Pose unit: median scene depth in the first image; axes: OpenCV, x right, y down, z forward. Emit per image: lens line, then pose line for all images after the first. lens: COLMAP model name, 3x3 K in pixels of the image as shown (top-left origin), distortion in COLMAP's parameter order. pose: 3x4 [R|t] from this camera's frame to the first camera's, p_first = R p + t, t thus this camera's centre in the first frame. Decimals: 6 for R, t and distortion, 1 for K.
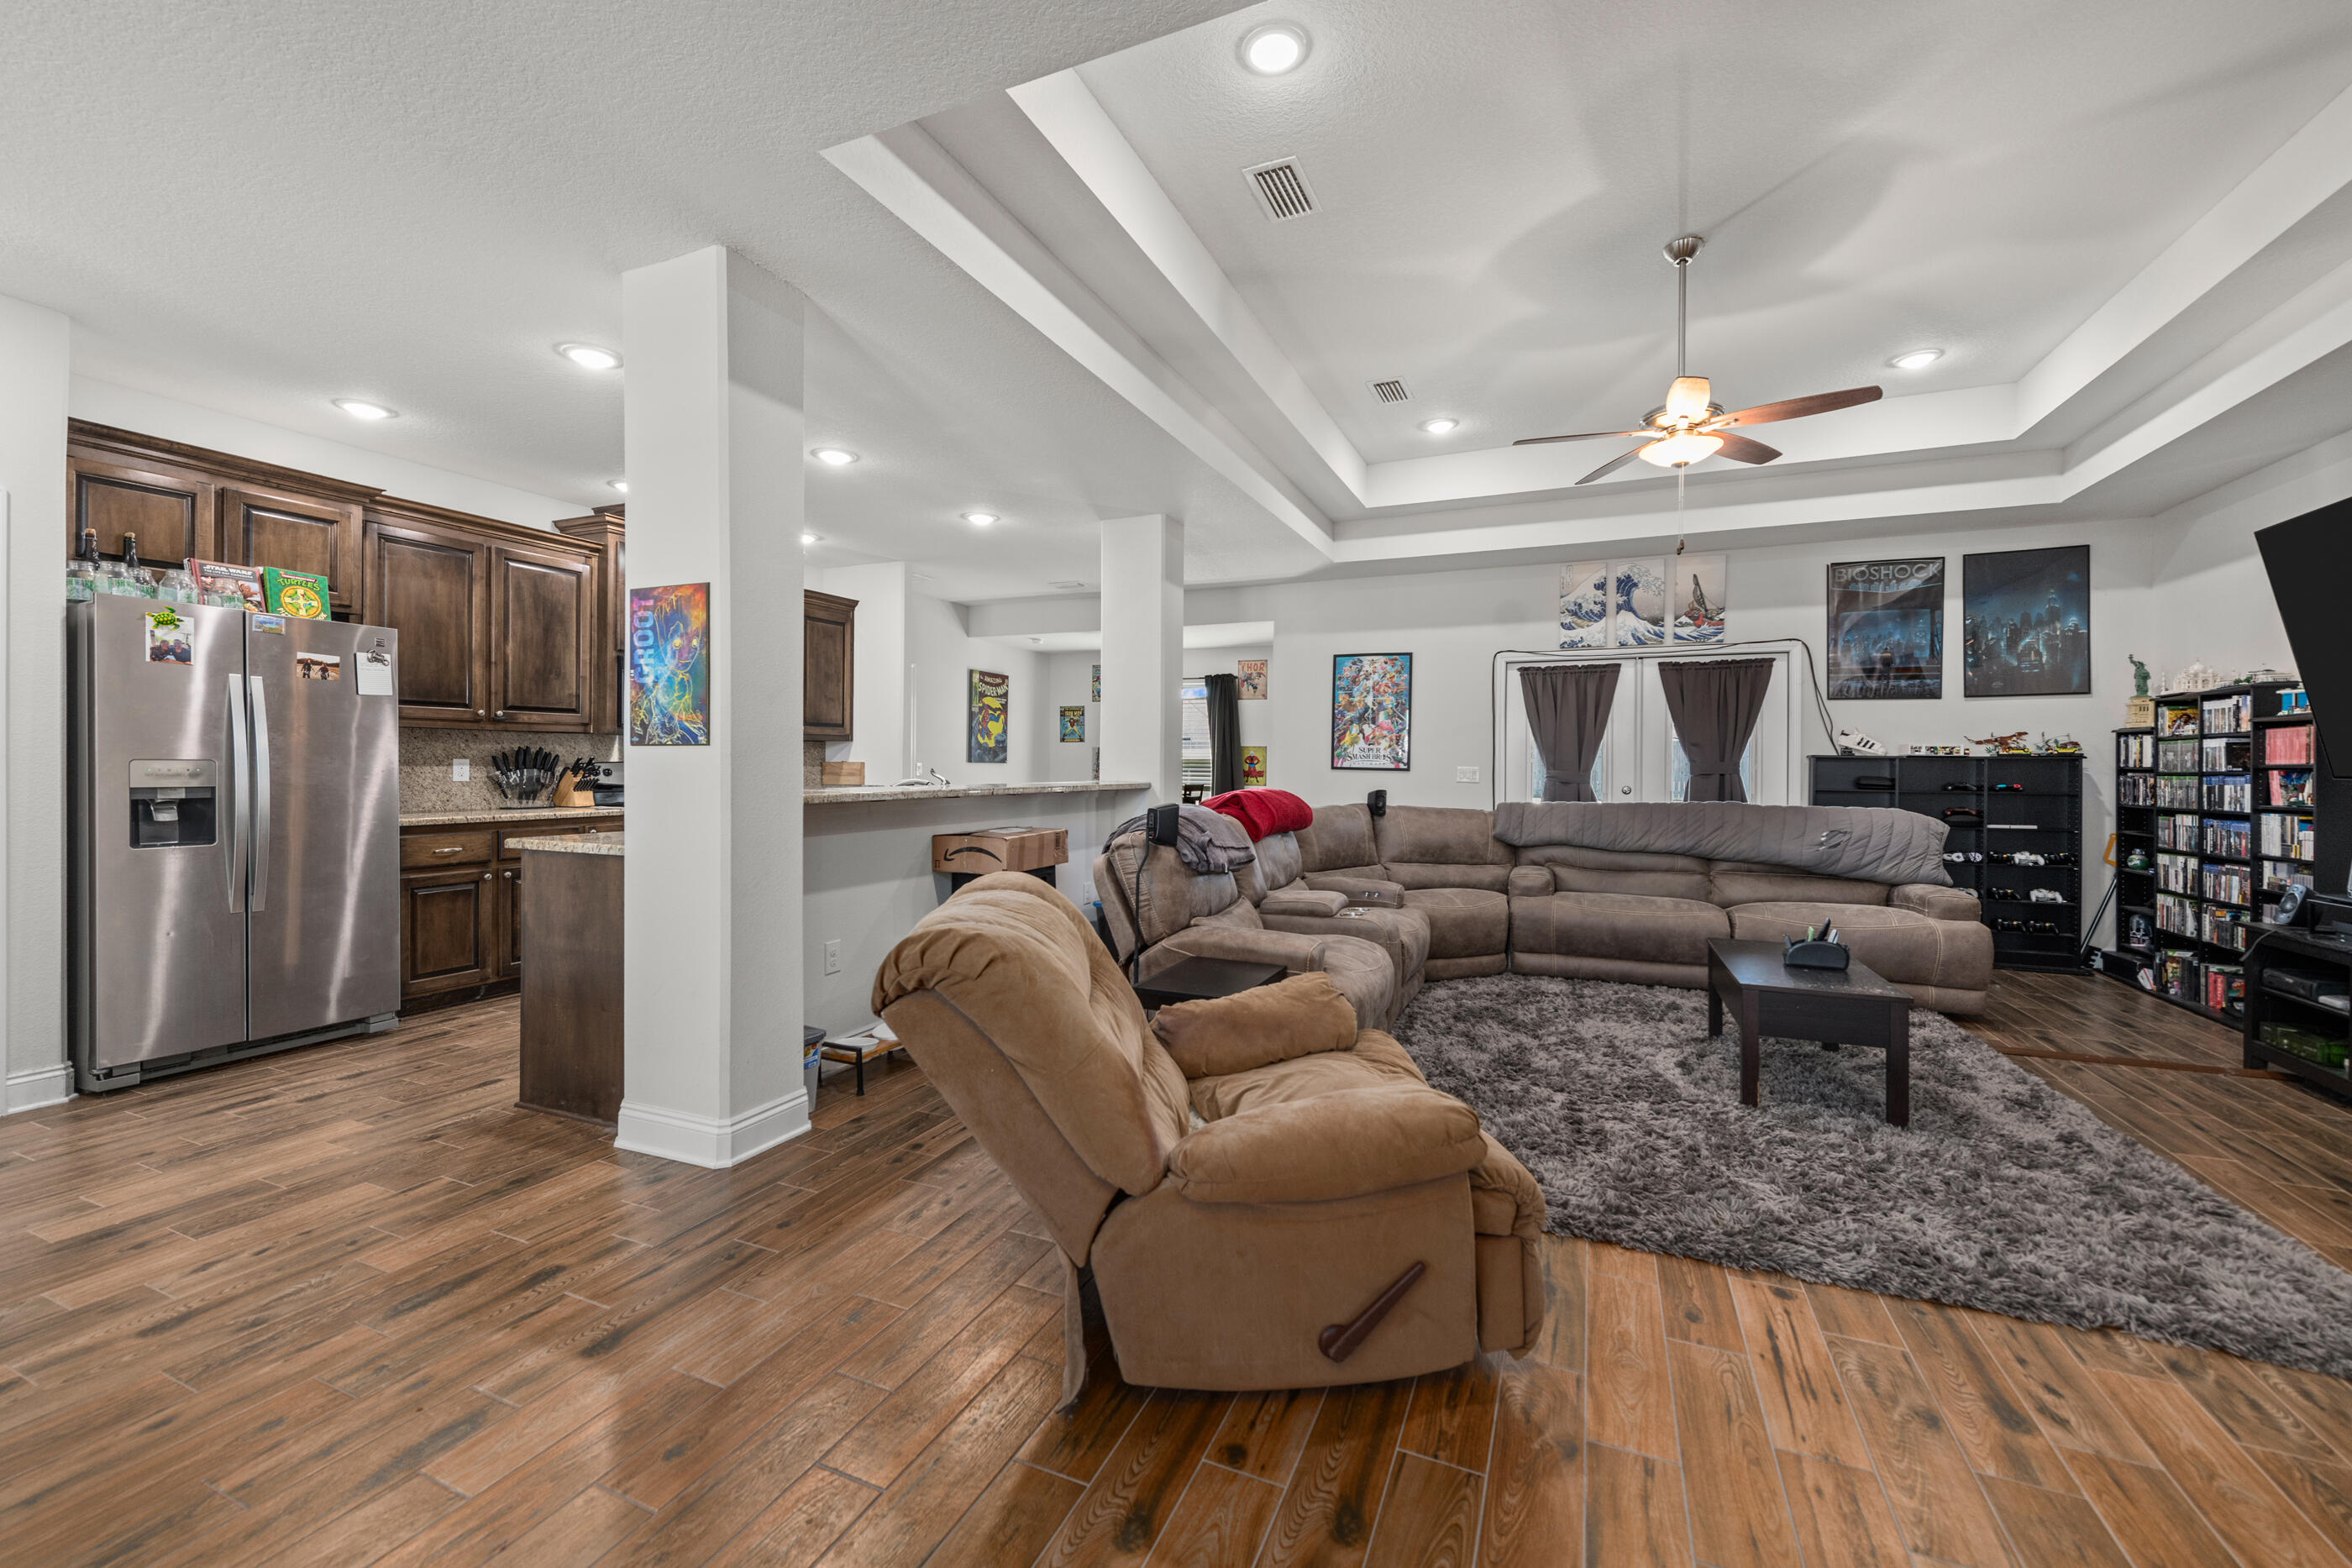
lens RADIAL K [[949.7, 0, 1222.6], [0, 949.7, 767.1], [0, 0, 1]] dist [0.016140, -0.004816]
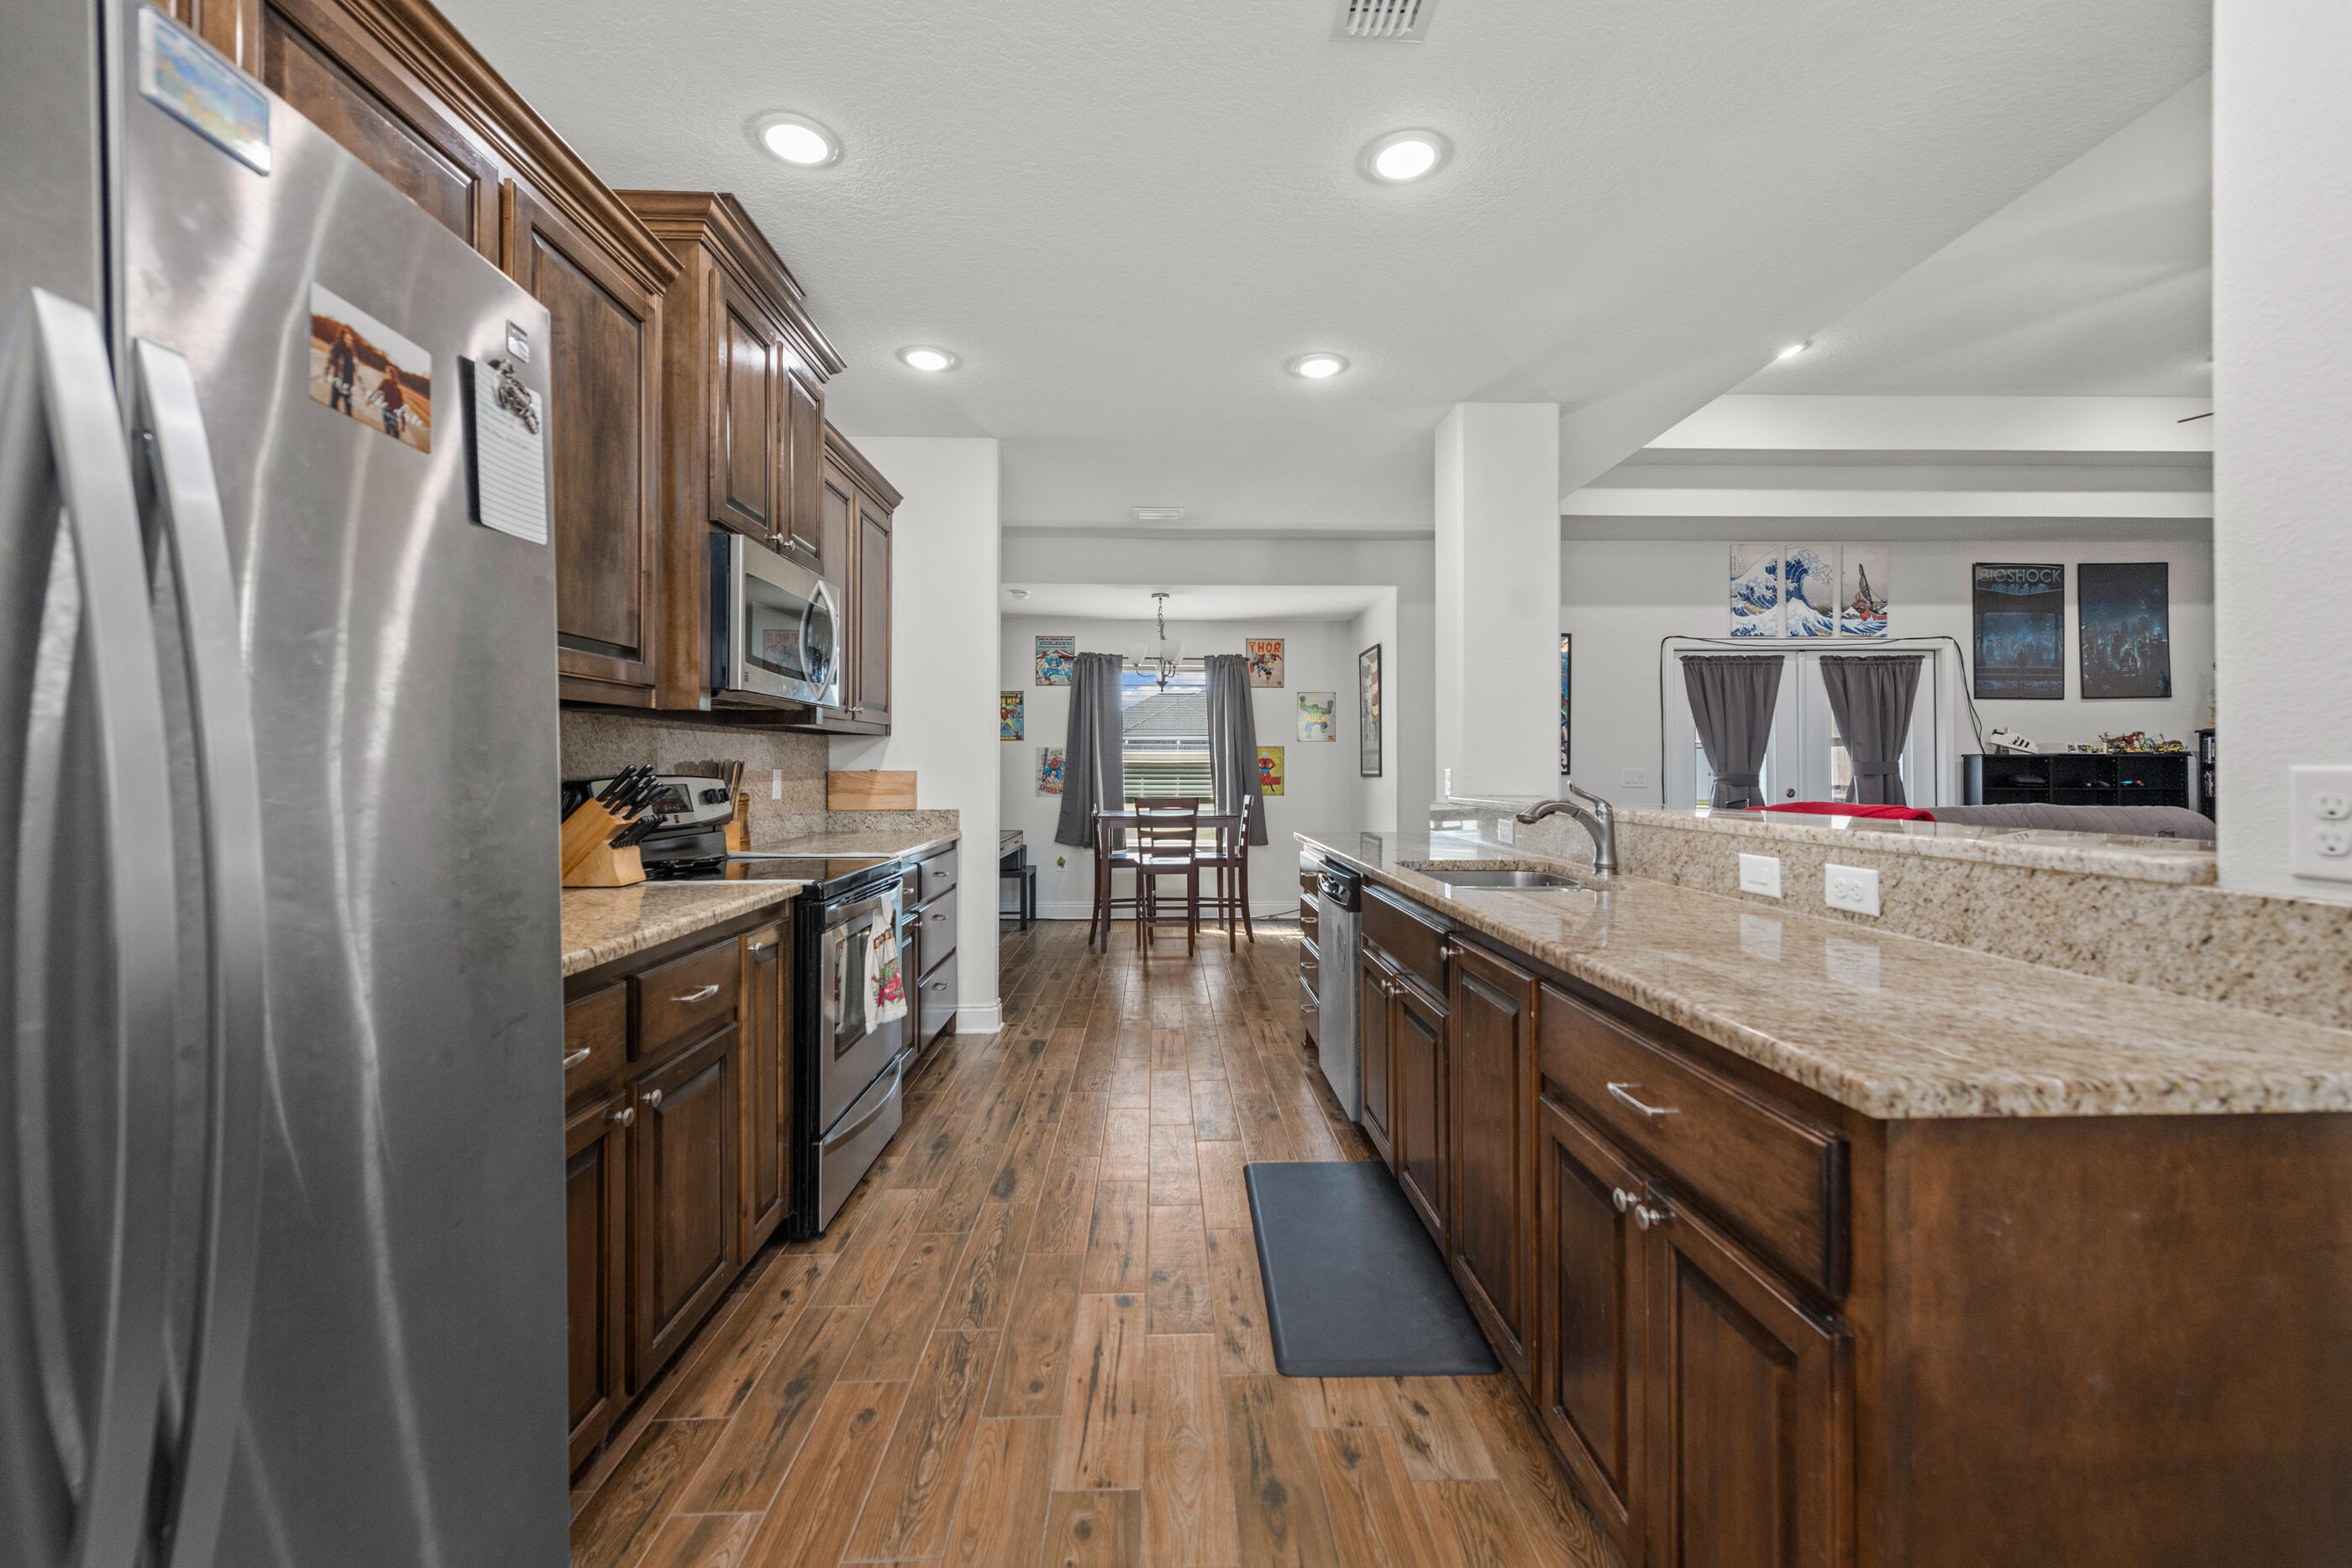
lens RADIAL K [[949.7, 0, 1195.1], [0, 949.7, 763.0], [0, 0, 1]] dist [0.016140, -0.004816]
pose [[0.903001, -0.007034, 0.429580, -0.516432], [0.010389, 0.999931, -0.005466, -0.005540], [-0.429512, 0.009399, 0.903012, 0.426042]]
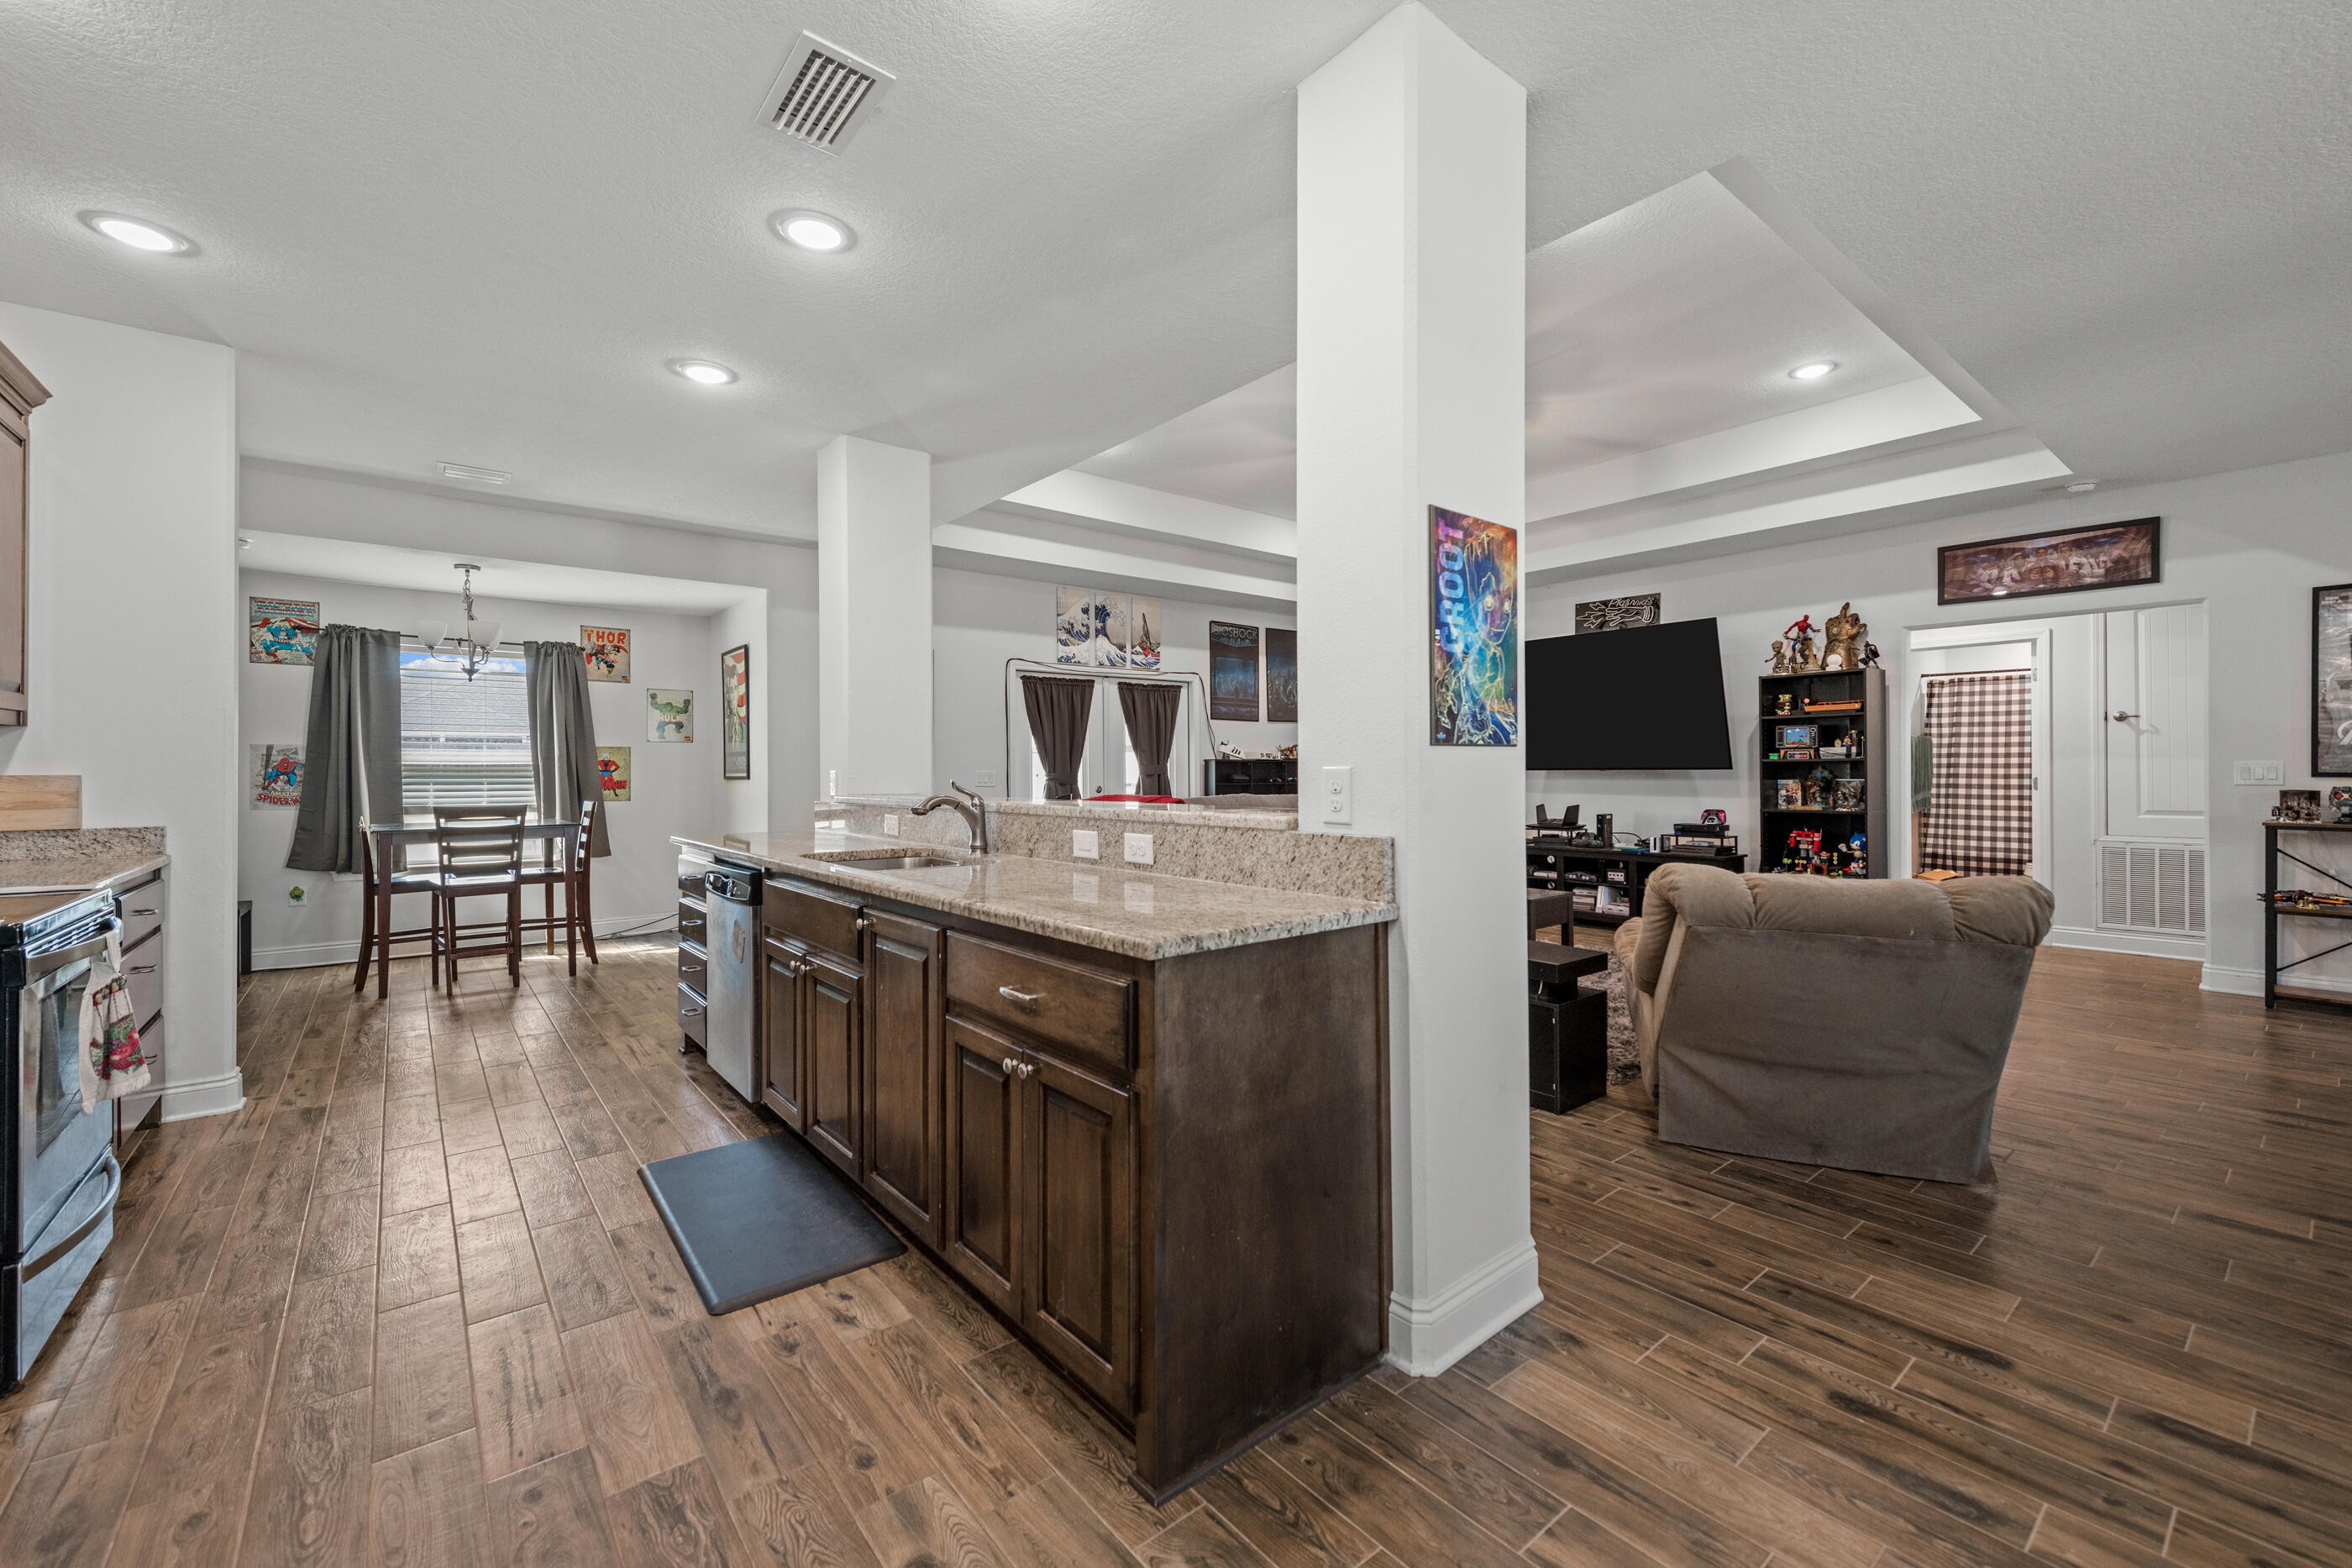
lens RADIAL K [[949.7, 0, 1181.5], [0, 949.7, 767.3], [0, 0, 1]] dist [0.016140, -0.004816]
pose [[0.460909, -0.007925, 0.887412, -0.580805], [0.011153, 0.999933, 0.003138, -0.005192], [-0.887377, 0.008451, 0.460967, 0.389284]]
